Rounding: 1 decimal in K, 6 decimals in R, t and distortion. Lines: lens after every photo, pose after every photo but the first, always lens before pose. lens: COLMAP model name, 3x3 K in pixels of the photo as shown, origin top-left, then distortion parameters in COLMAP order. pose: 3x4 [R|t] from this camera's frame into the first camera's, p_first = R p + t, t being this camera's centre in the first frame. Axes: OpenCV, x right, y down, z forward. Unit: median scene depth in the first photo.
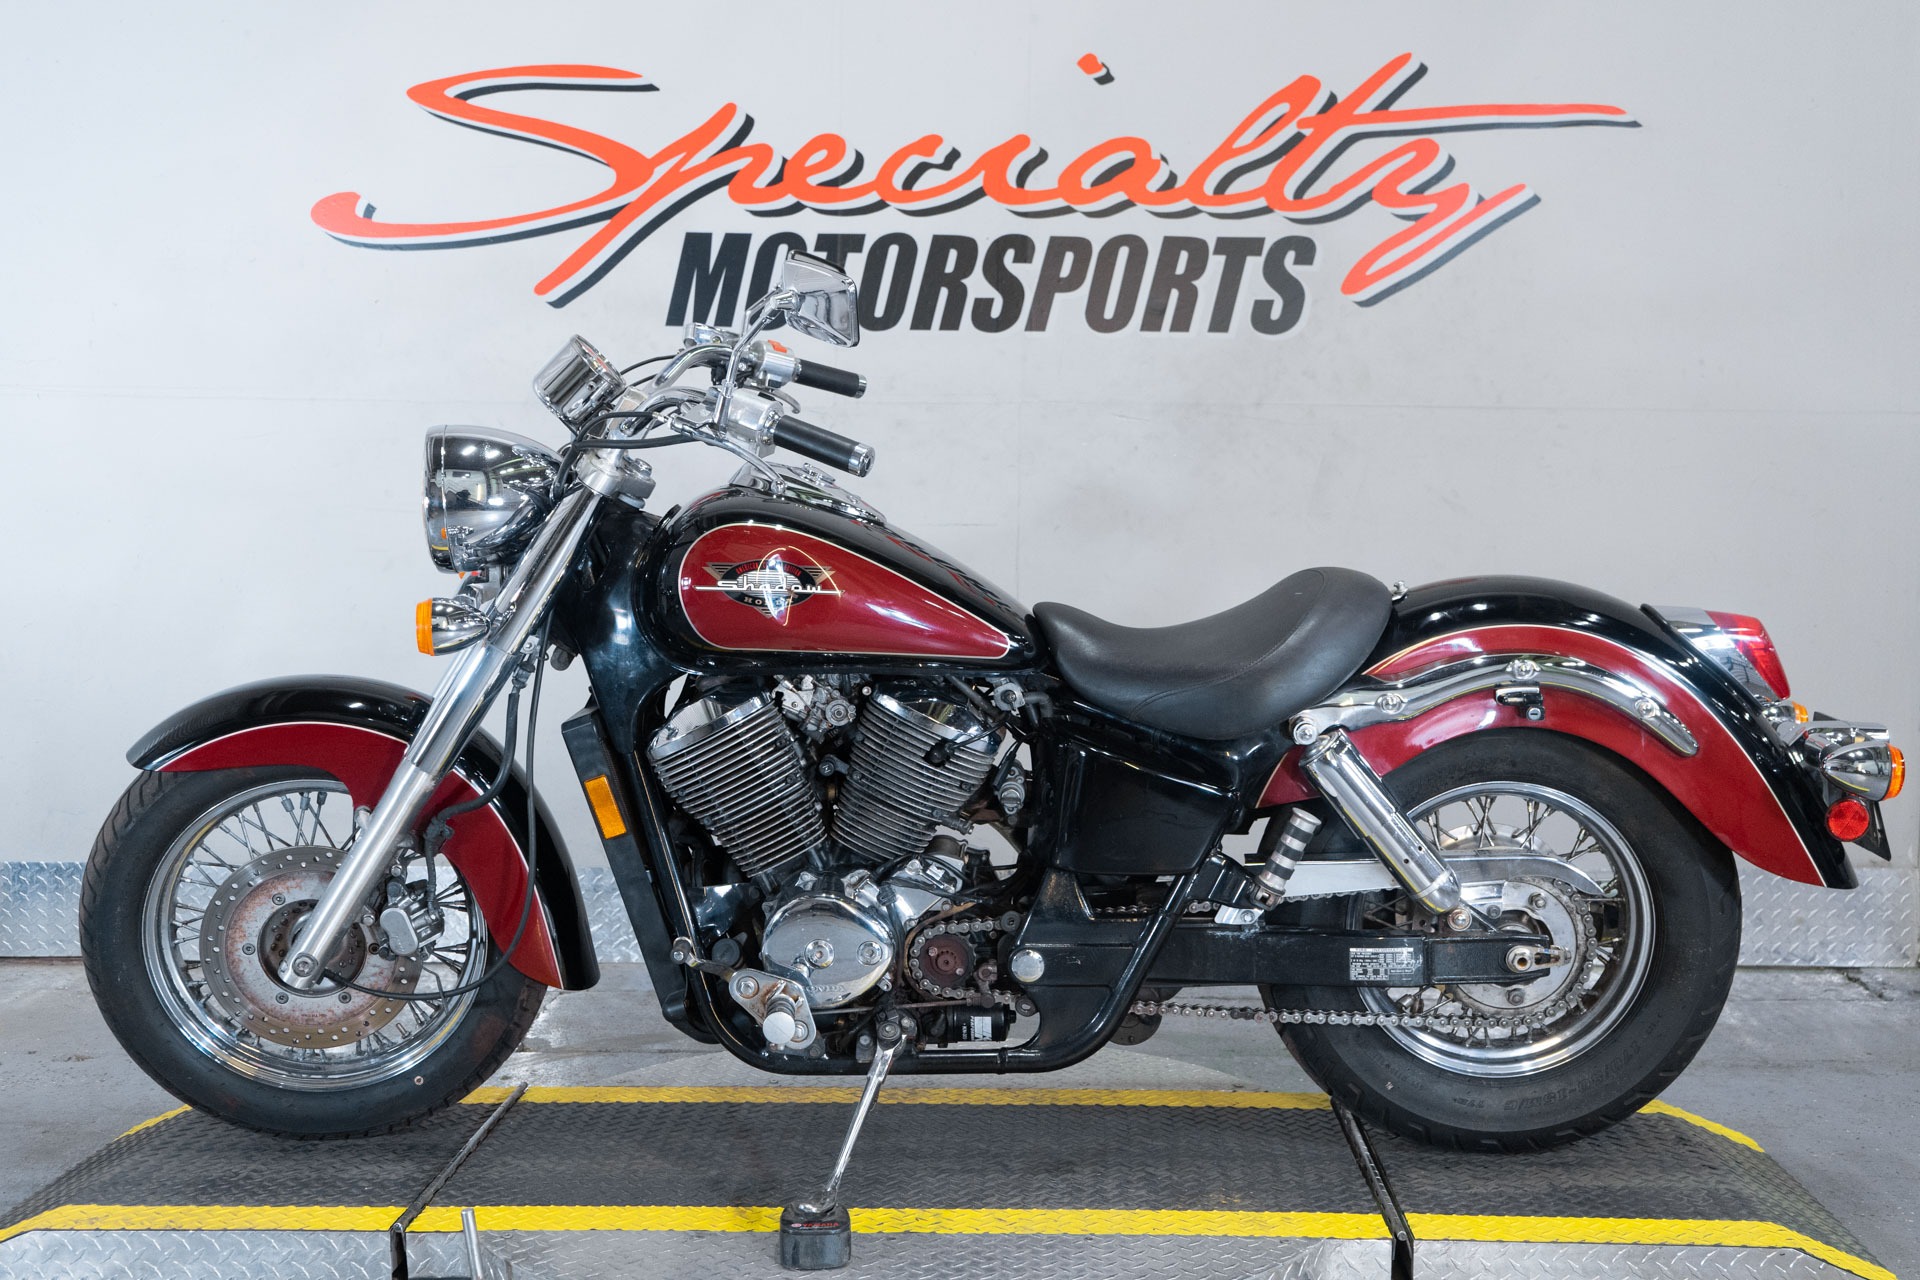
lens RADIAL K [[2050.8, 0, 946.1], [0, 2050.8, 648.5], [0, 0, 1]] dist [0.017401, 0.000000]
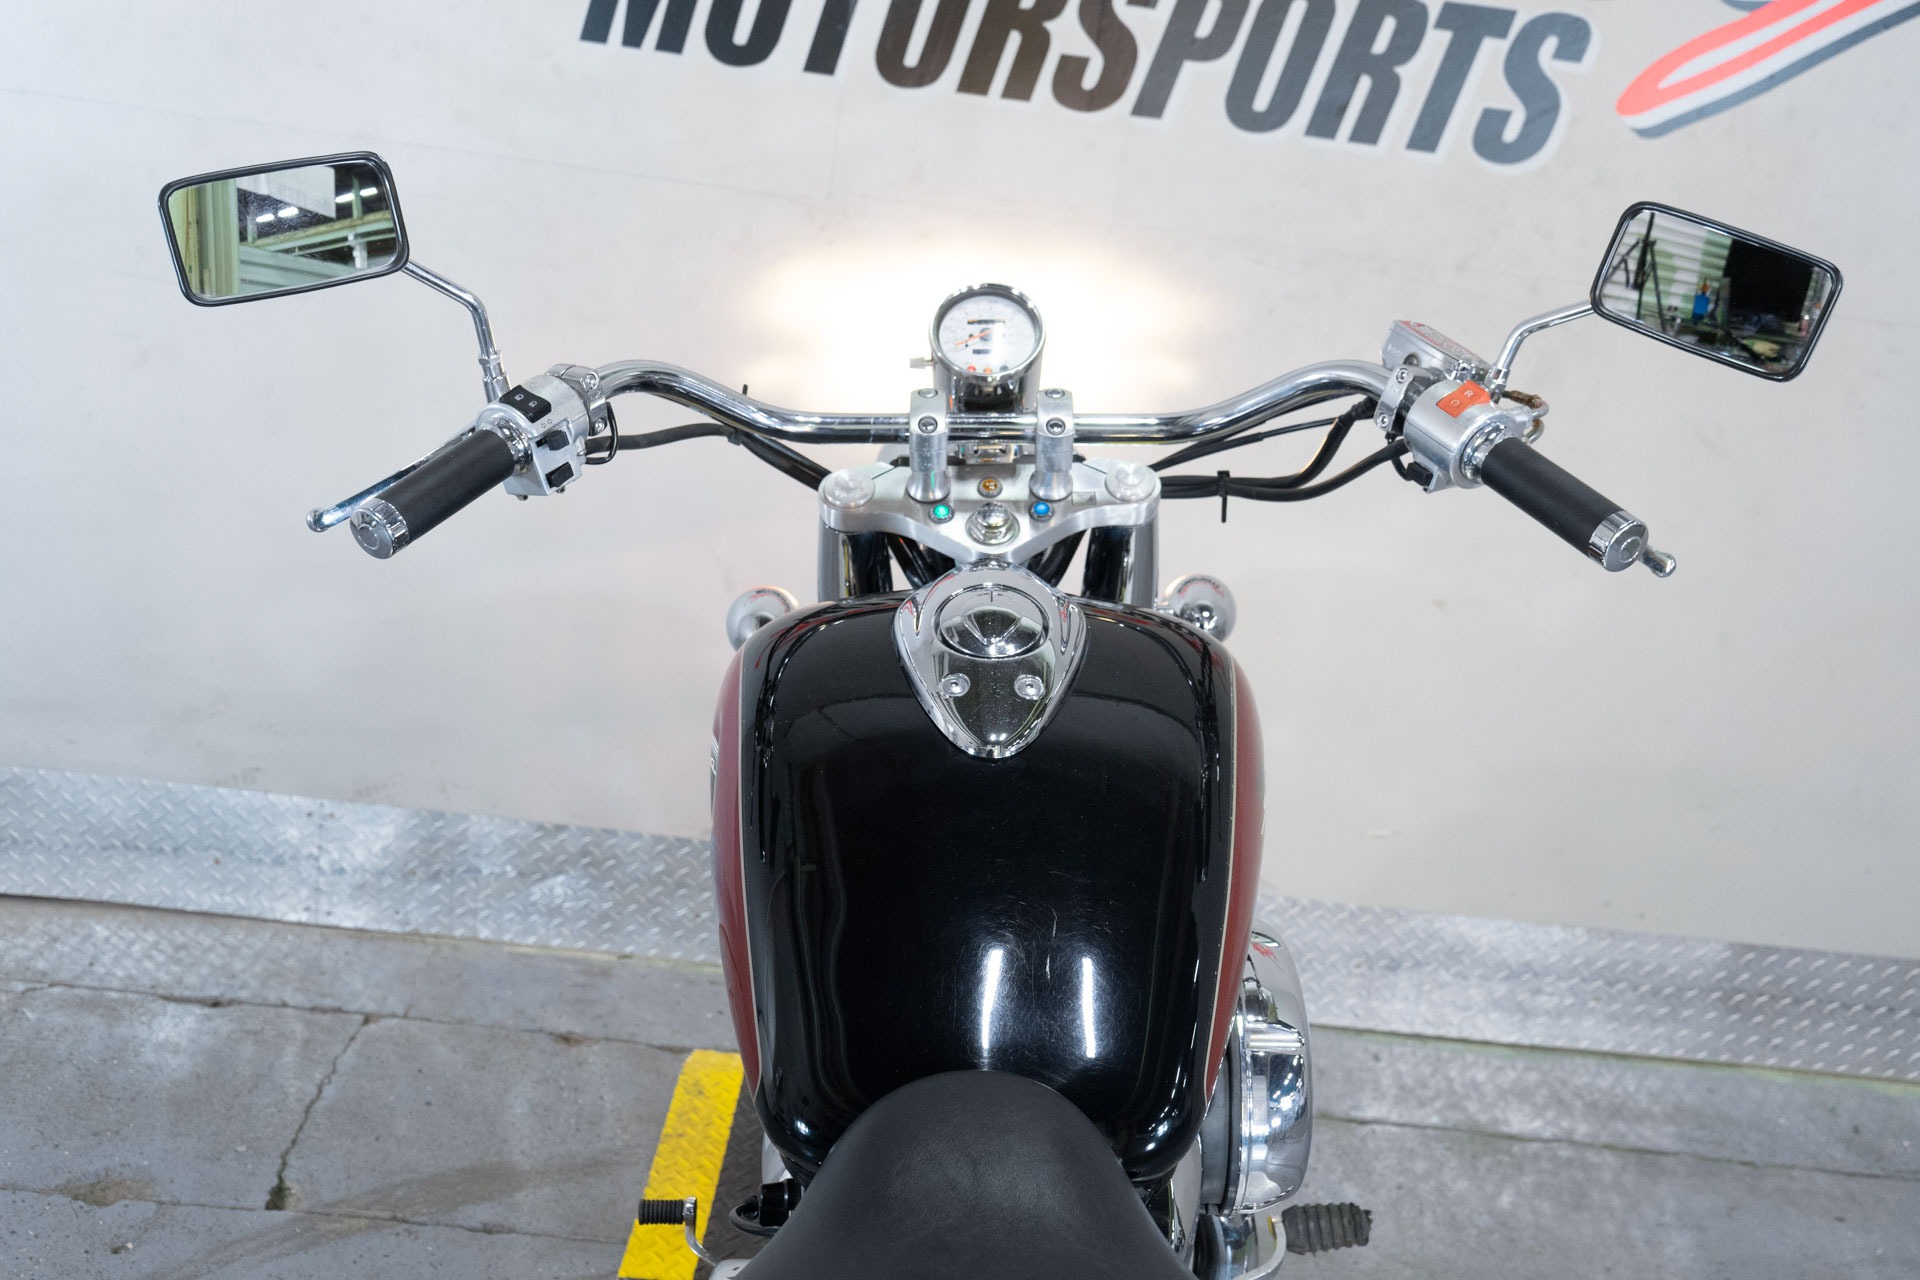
lens RADIAL K [[1863.4, 0, 971.4], [0, 1863.4, 612.6], [0, 0, 1]] dist [0.015291, 0.000000]
pose [[0.993427, 0.098453, 0.058402, -0.031341], [-0.109212, 0.968024, 0.225837, -0.130721], [-0.034301, -0.230731, 0.972413, 0.389062]]
